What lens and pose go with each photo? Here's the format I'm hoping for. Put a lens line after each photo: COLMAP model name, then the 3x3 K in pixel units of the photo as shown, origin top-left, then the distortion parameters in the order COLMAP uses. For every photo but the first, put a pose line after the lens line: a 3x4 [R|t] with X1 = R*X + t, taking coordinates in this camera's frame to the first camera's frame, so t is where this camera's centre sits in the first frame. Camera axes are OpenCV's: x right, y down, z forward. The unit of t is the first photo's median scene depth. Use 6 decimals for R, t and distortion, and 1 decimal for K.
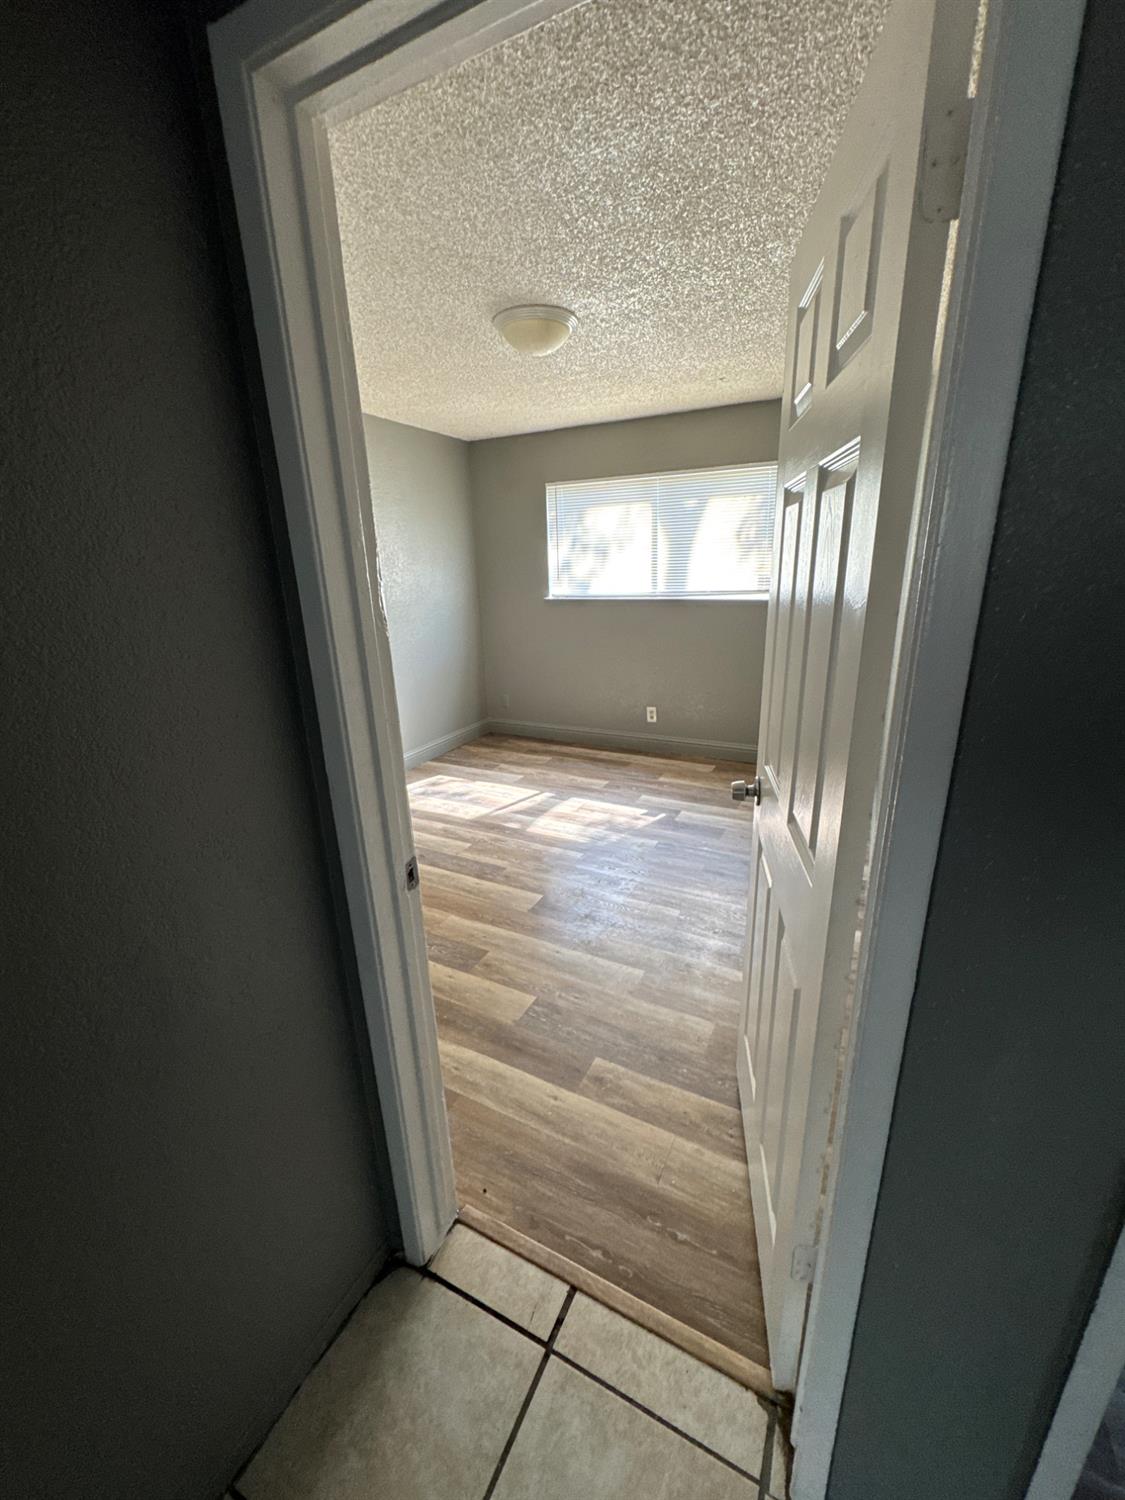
lens RADIAL K [[603.1, 0, 566.3], [0, 603.1, 753.6], [0, 0, 1]] dist [-0.004791, 0.000292]
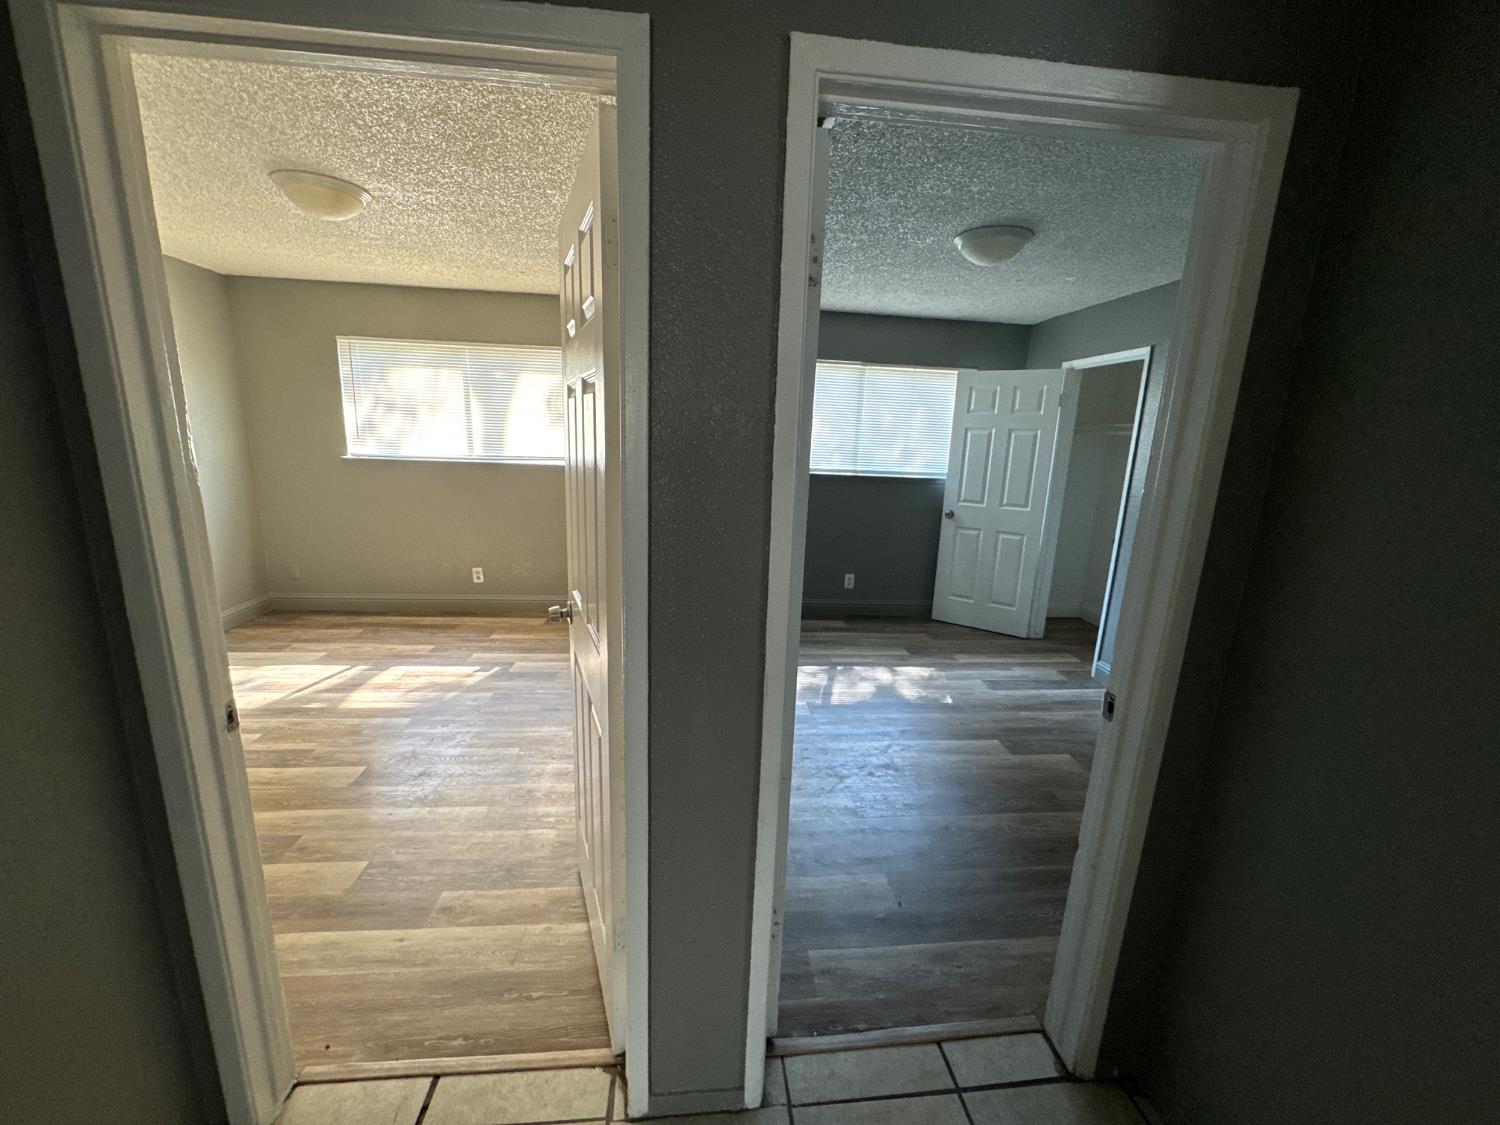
lens RADIAL K [[603.1, 0, 750.3], [0, 603.1, 562.1], [0, 0, 1]] dist [-0.004791, 0.000292]
pose [[0.843665, -0.055025, 0.534043, -0.021523], [0.103585, 0.992727, -0.061354, 0.047422], [-0.526783, 0.107081, 0.843228, -0.180135]]
